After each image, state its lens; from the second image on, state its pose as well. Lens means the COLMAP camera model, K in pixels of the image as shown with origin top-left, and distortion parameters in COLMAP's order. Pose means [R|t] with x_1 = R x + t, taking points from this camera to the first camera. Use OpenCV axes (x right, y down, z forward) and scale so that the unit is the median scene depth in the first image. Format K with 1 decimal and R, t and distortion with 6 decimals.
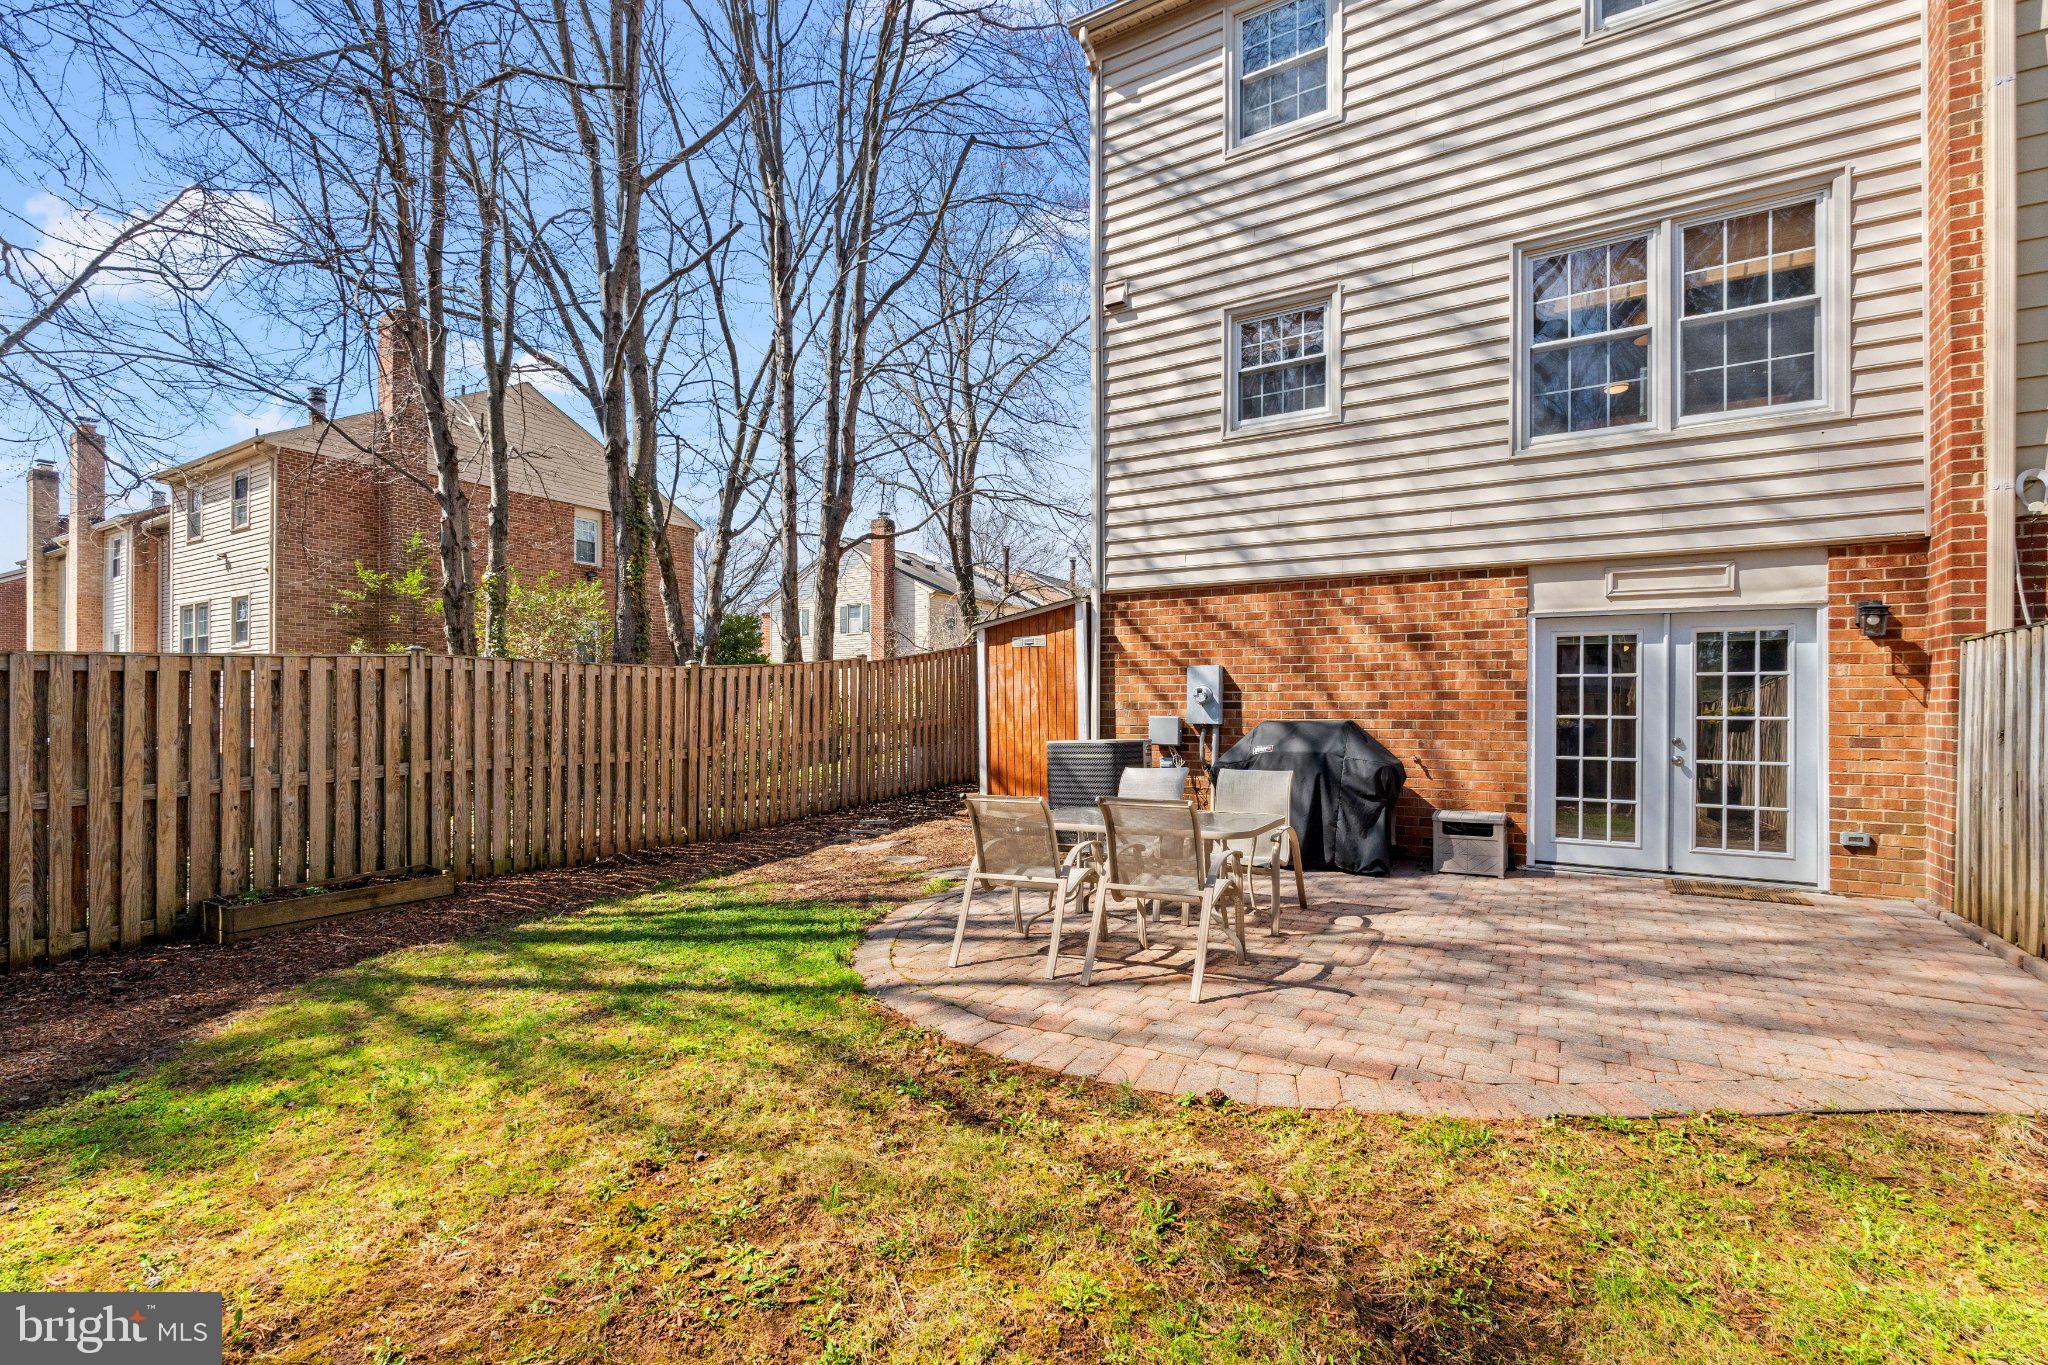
lens RADIAL K [[917.2, 0, 1021.2], [0, 917.2, 700.7], [0, 0, 1]] dist [-0.001141, -0.000147]
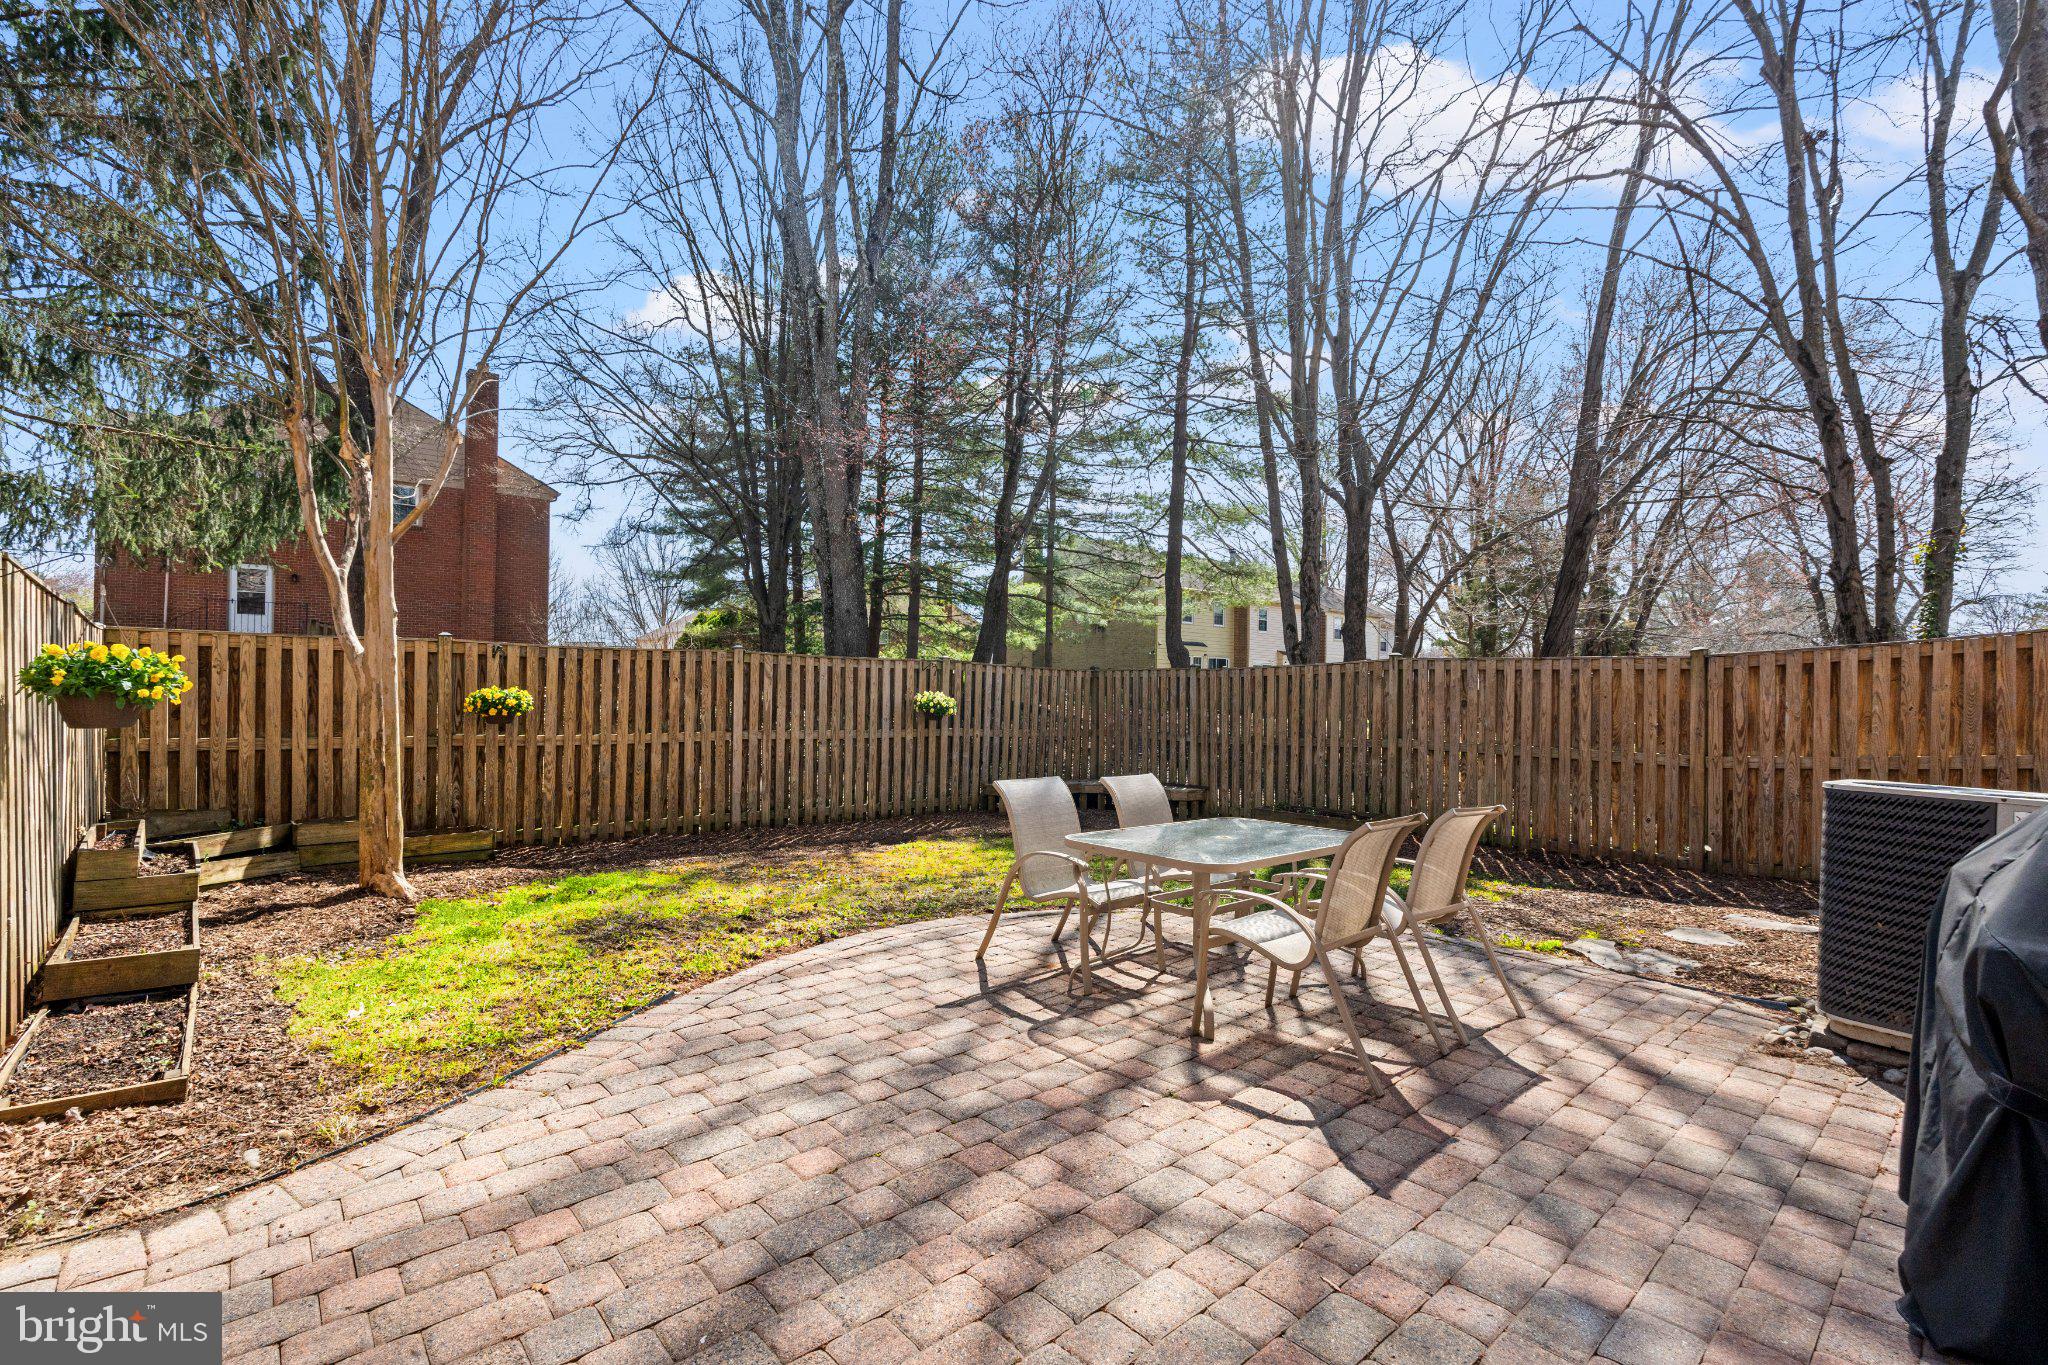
lens RADIAL K [[917.2, 0, 1017.8], [0, 917.2, 683.3], [0, 0, 1]] dist [-0.001141, -0.000147]
pose [[-0.315715, -0.007607, -0.948824, 1.158271], [-0.003904, 0.999970, -0.006718, -0.003552], [0.948846, 0.001583, -0.315735, 1.293378]]
